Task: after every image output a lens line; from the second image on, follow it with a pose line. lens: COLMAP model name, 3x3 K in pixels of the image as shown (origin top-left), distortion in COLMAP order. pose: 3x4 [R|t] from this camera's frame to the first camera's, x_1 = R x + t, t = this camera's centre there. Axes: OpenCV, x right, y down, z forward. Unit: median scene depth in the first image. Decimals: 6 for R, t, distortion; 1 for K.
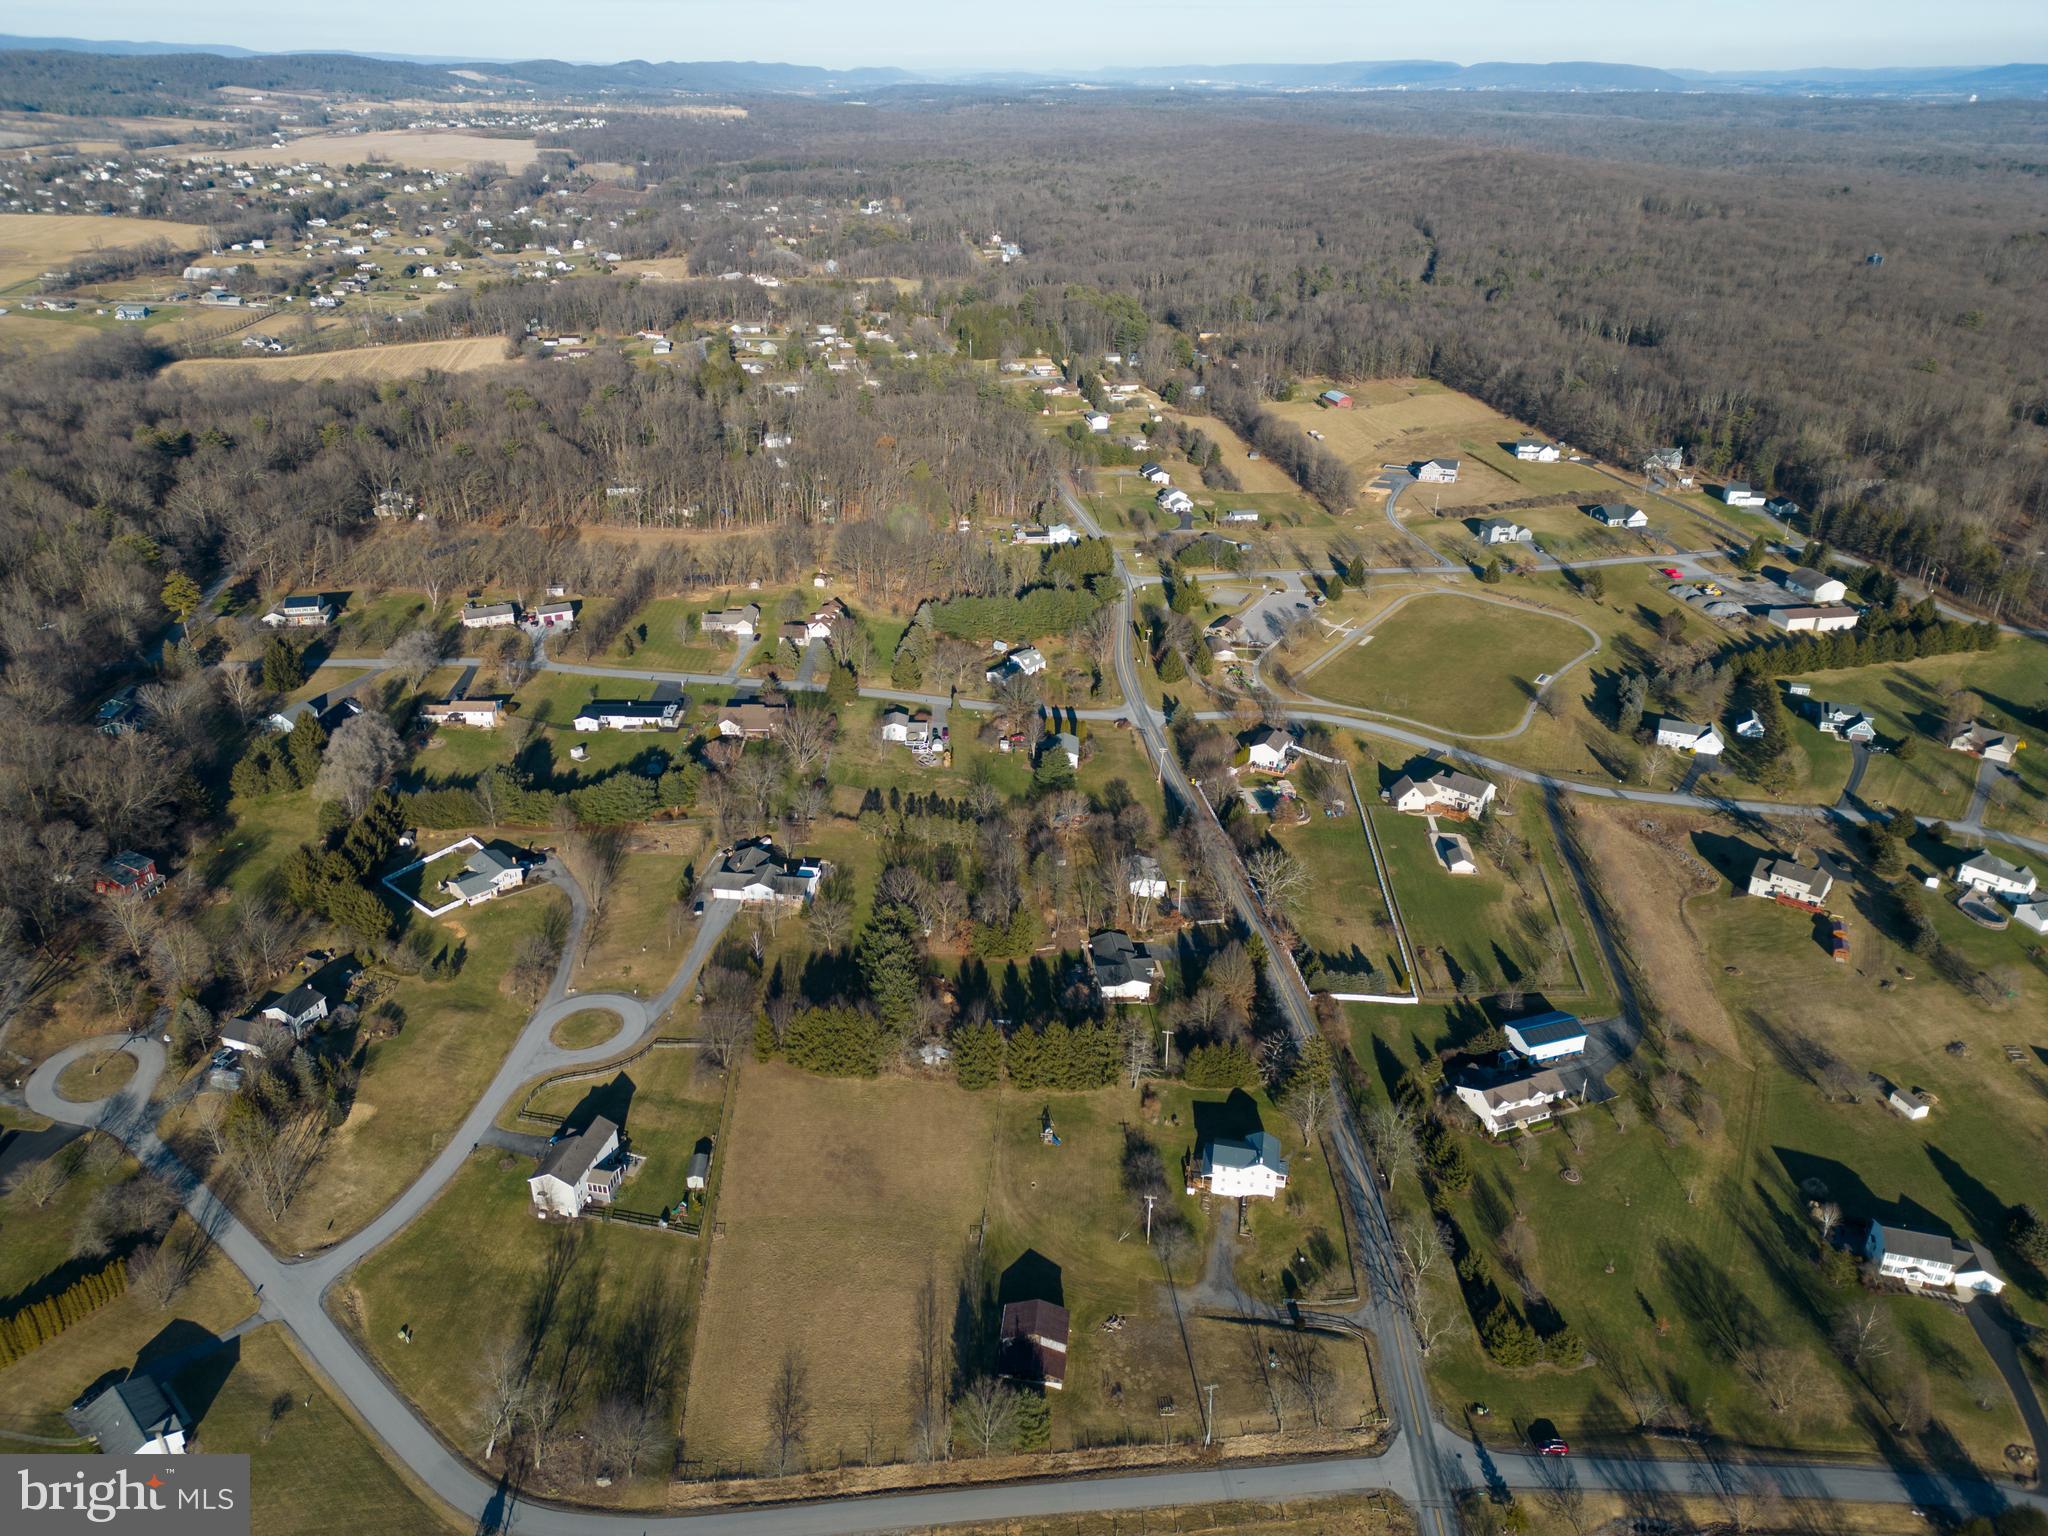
lens RADIAL K [[1413.6, 0, 1030.2], [0, 1413.6, 758.2], [0, 0, 1]] dist [0.104445, -0.112614]
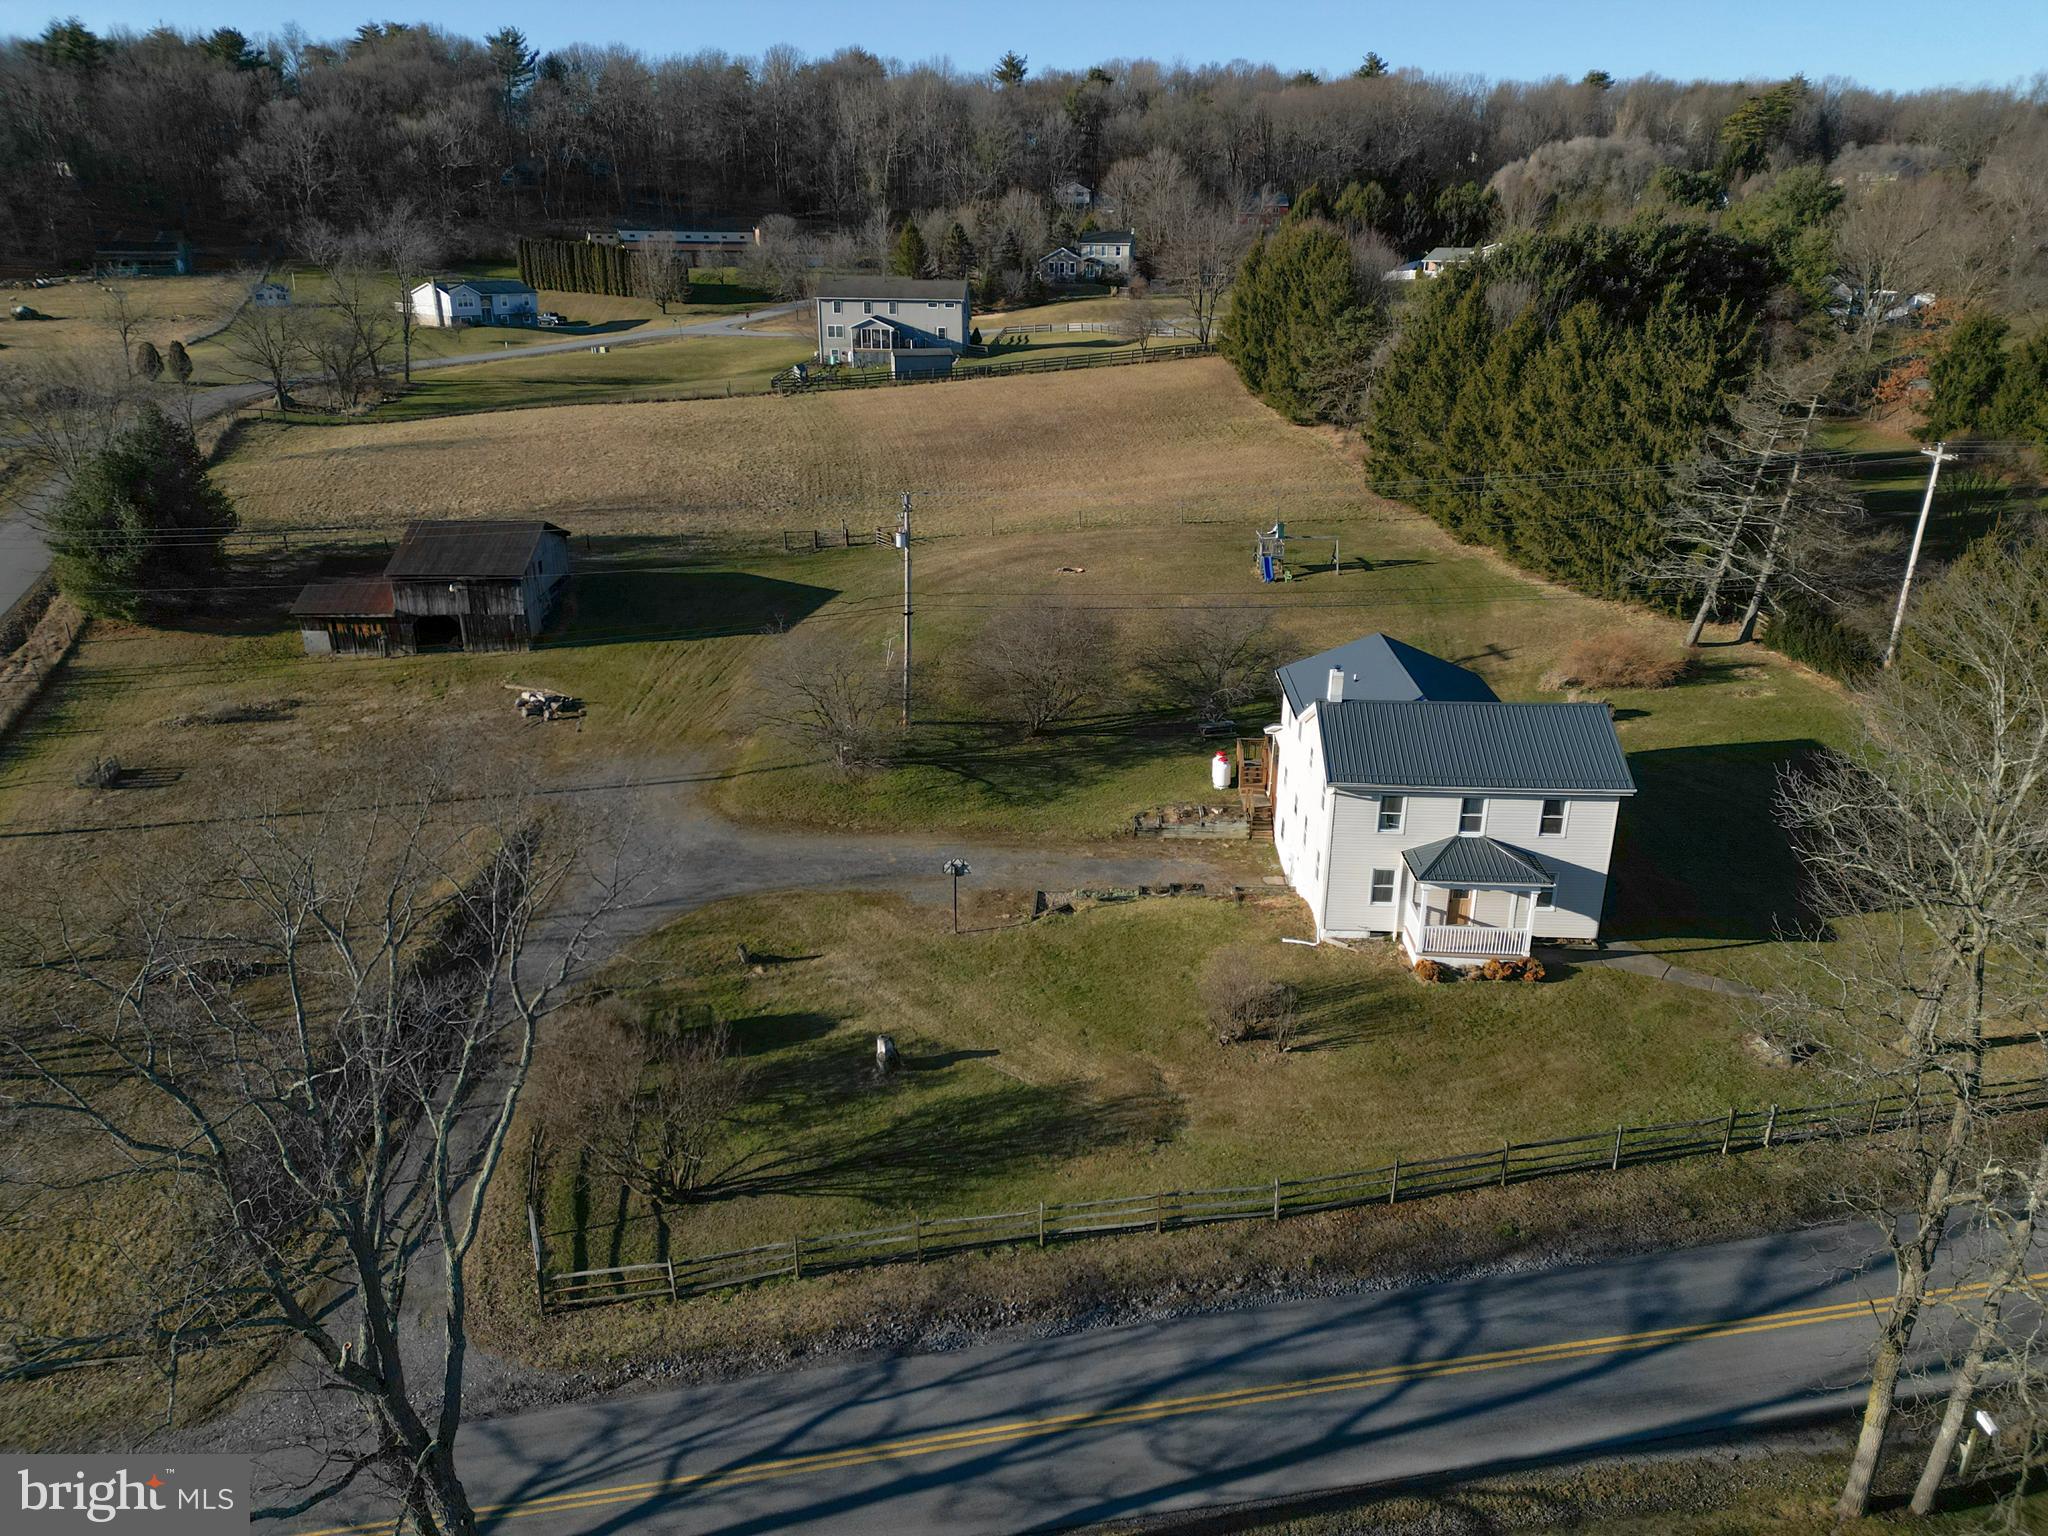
lens RADIAL K [[1417.1, 0, 1027.9], [0, 1417.1, 761.2], [0, 0, 1]] dist [0.088905, -0.086598]
pose [[0.150975, 0.335024, -0.930035, 0.320134], [-0.438006, 0.866096, 0.240889, 0.262943], [0.886204, 0.370993, 0.277502, 0.917301]]
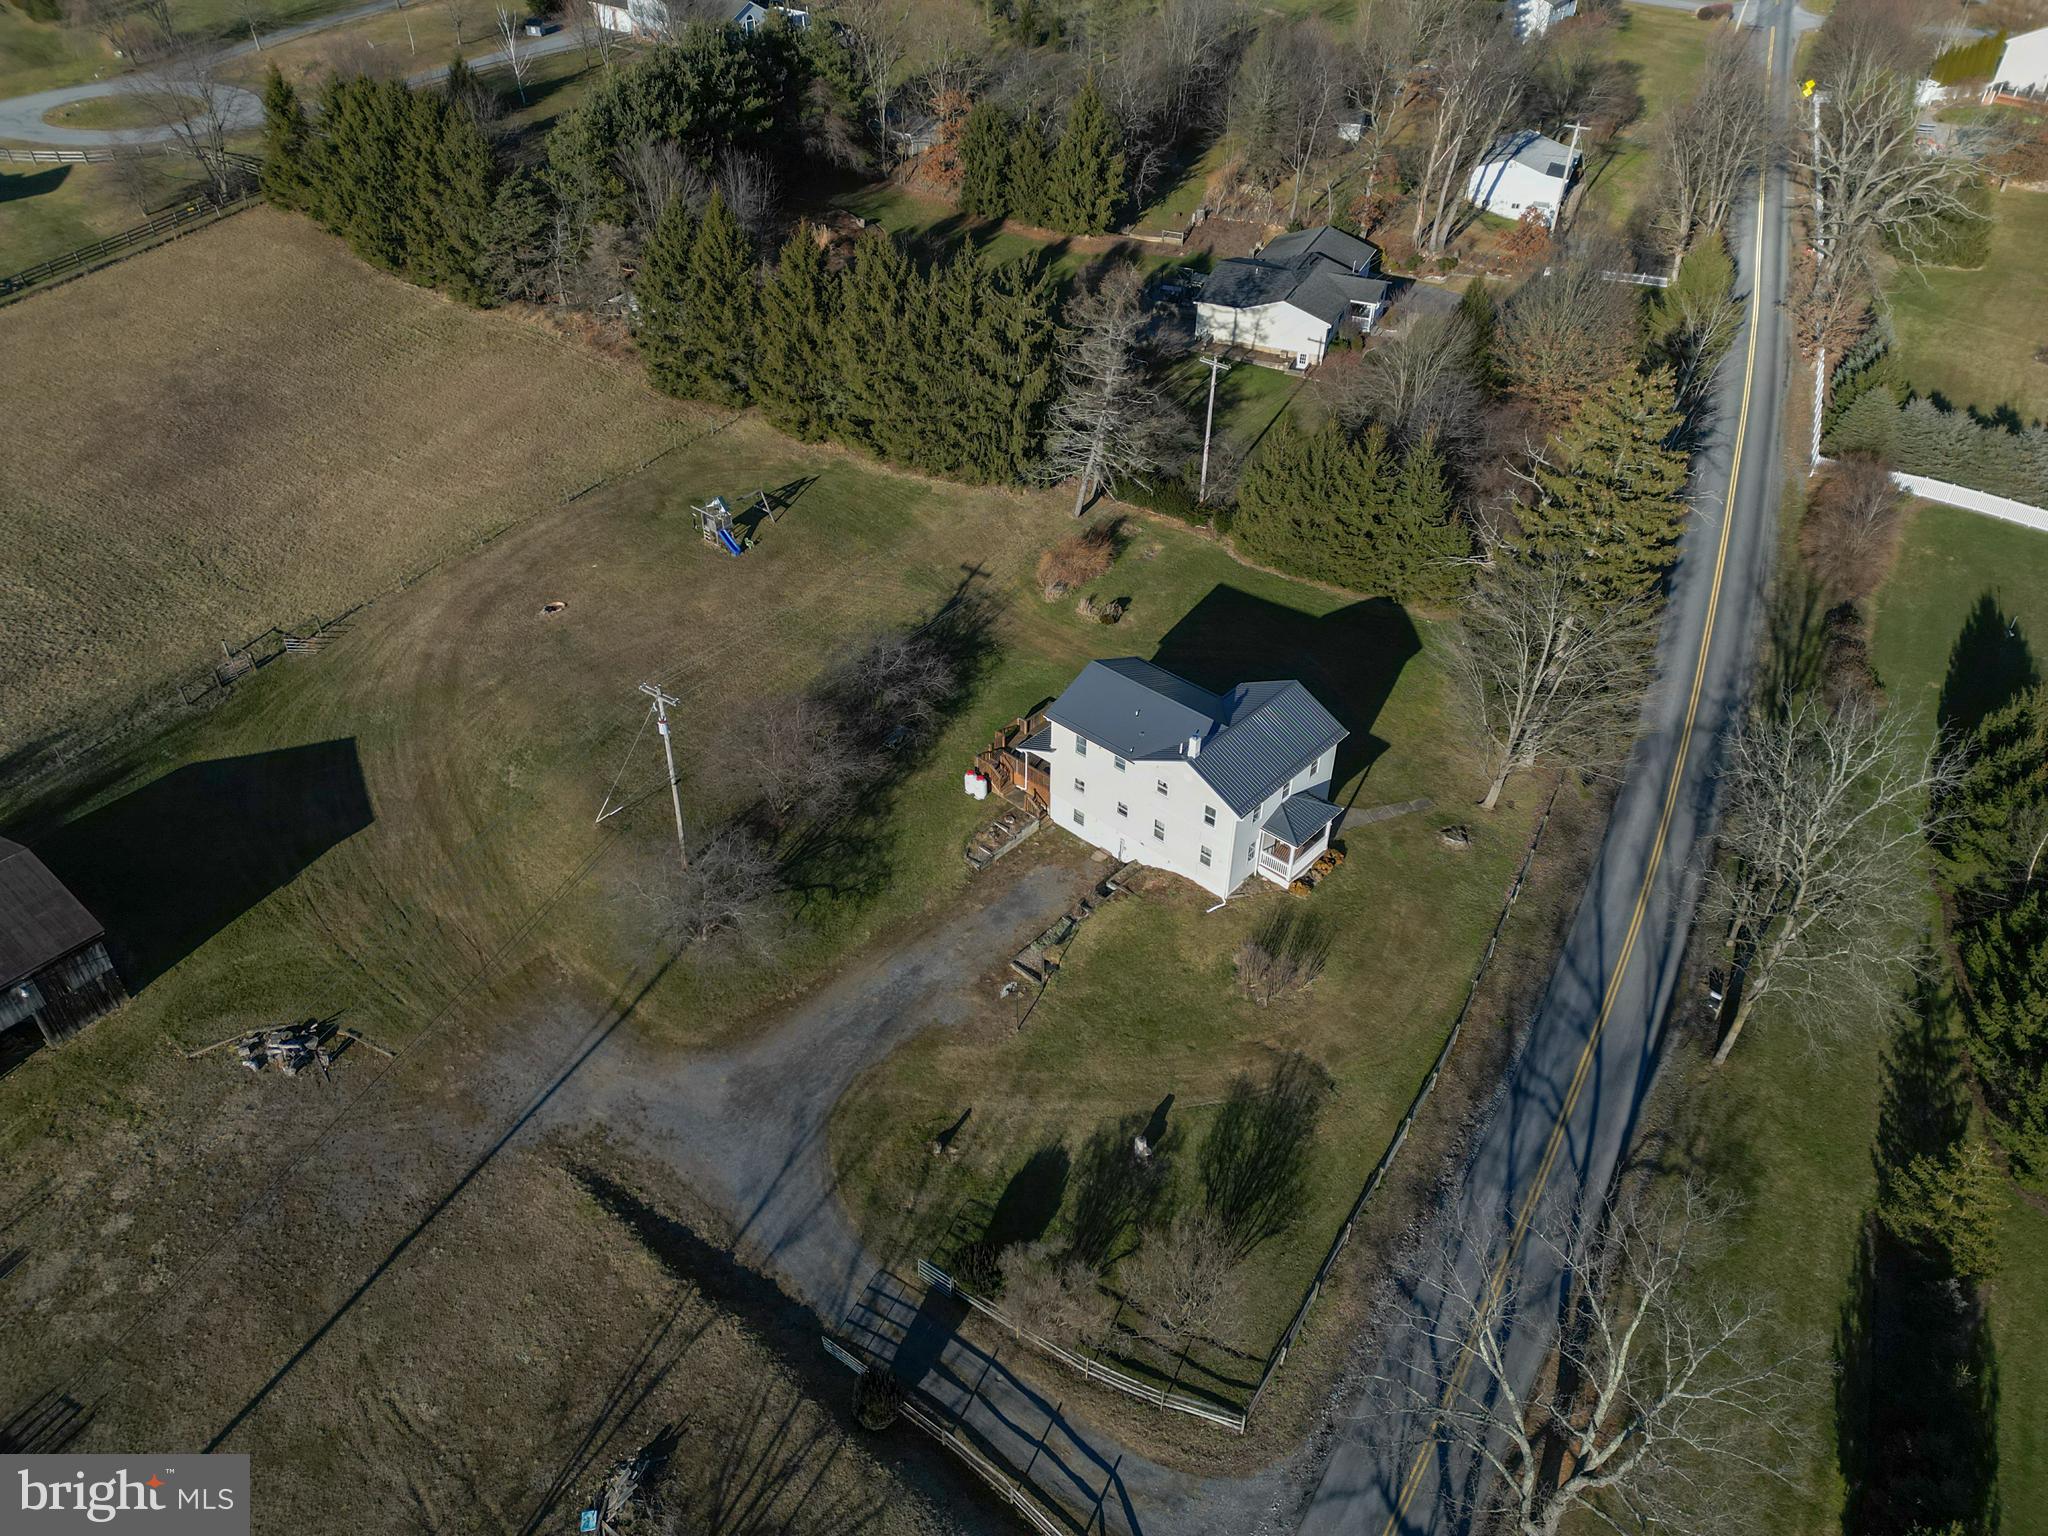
lens RADIAL K [[1413.6, 0, 1030.2], [0, 1413.6, 758.2], [0, 0, 1]] dist [0.104445, -0.112614]
pose [[0.855872, 0.310487, -0.413619, 0.240572], [-0.225169, 0.943672, 0.242451, 0.228050], [0.465598, -0.114373, 0.877575, 0.761586]]
